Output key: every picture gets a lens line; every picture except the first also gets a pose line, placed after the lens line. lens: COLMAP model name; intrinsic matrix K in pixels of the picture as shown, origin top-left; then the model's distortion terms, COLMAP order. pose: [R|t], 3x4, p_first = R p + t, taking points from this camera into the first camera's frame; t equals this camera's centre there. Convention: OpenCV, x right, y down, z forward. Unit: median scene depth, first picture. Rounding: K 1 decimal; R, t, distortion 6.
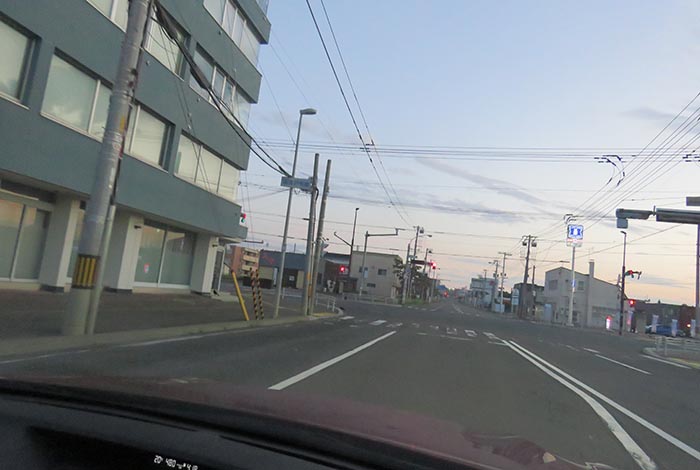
lens RADIAL K [[459.8, 0, 345.6], [0, 459.8, 238.5], [0, 0, 1]] dist [0.008299, 0.002146]
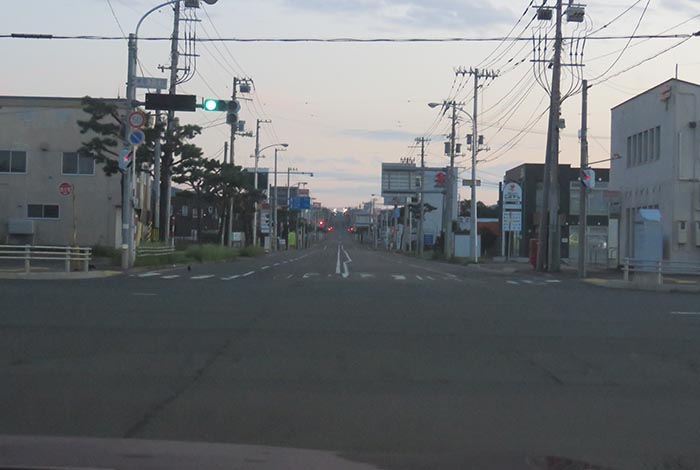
lens RADIAL K [[1227.2, 0, 350.3], [0, 1227.2, 234.3], [0, 0, 1]] dist [0.044644, 0.000000]
pose [[0.968910, -0.097133, 0.227551, 0.052825], [0.069973, 0.989744, 0.124539, 0.027386], [-0.237314, -0.104744, 0.965769, 0.171669]]
